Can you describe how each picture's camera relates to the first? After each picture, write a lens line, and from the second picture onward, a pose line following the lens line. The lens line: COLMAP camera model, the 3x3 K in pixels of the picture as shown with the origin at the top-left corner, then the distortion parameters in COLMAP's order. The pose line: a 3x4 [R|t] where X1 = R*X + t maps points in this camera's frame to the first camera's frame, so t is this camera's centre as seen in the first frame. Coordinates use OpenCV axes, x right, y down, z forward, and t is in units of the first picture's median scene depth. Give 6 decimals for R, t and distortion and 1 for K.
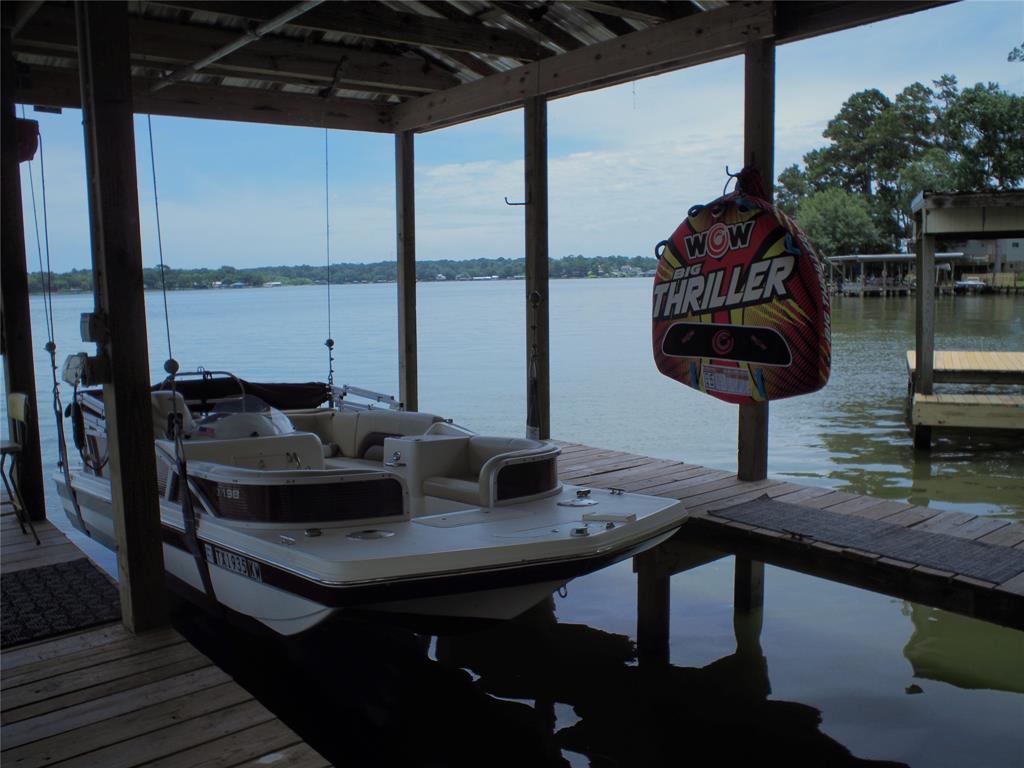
lens RADIAL K [[908.1, 0, 512.0], [0, 908.1, 384.0], [0, 0, 1]] dist [-0.150598, 0.158259]
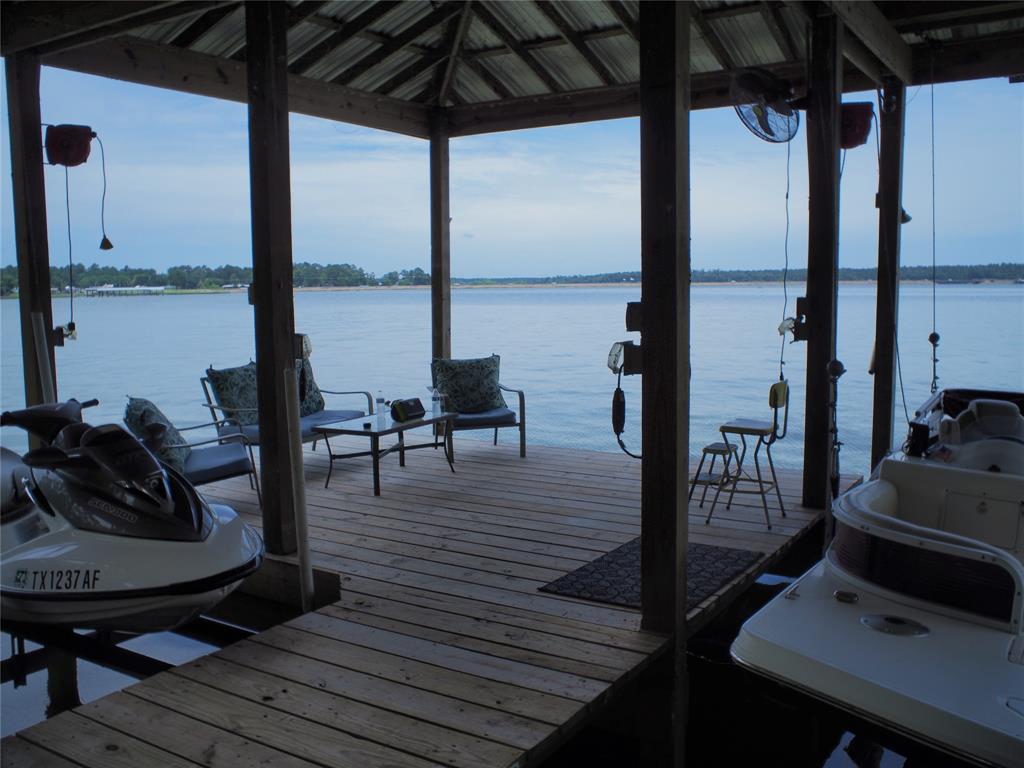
lens RADIAL K [[908.1, 0, 512.0], [0, 908.1, 384.0], [0, 0, 1]] dist [-0.150598, 0.158259]
pose [[0.324334, 0.125500, -0.937581, 0.489430], [-0.107461, 0.989632, 0.095294, -0.077448], [0.939819, 0.069846, 0.334457, 0.579078]]
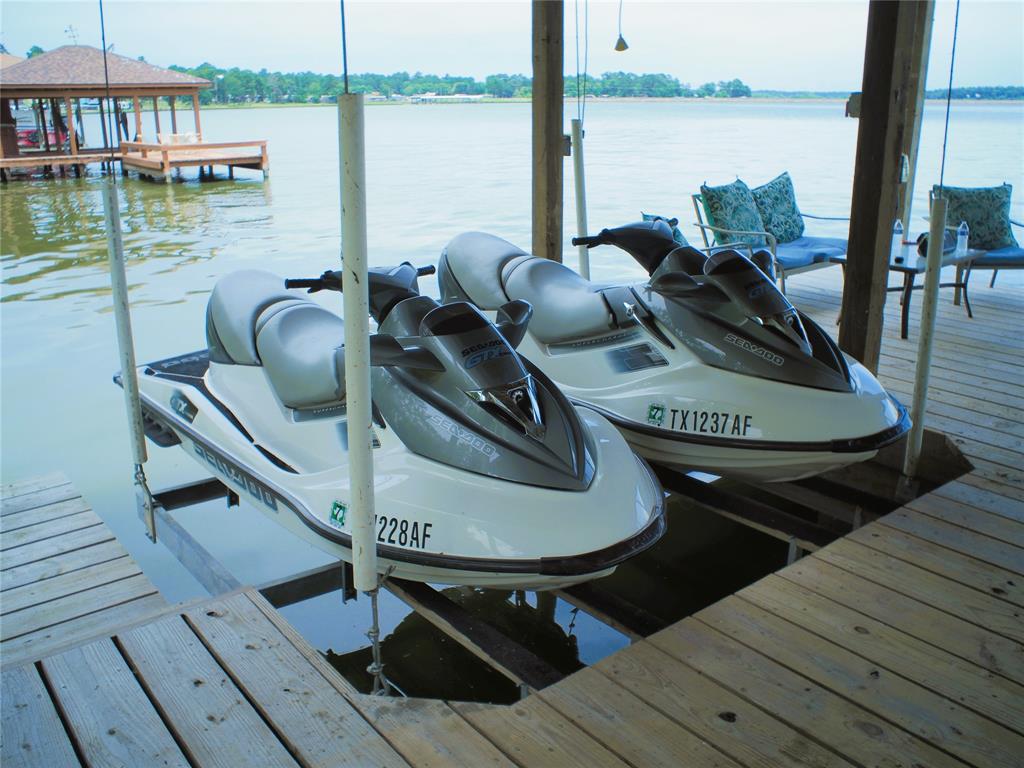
lens RADIAL K [[908.1, 0, 512.0], [0, 908.1, 384.0], [0, 0, 1]] dist [-0.150598, 0.158259]
pose [[-0.009330, 0.328709, -0.944385, 0.439331], [-0.107416, 0.938632, 0.327767, -0.065497], [0.994170, 0.104501, 0.026551, 0.489910]]
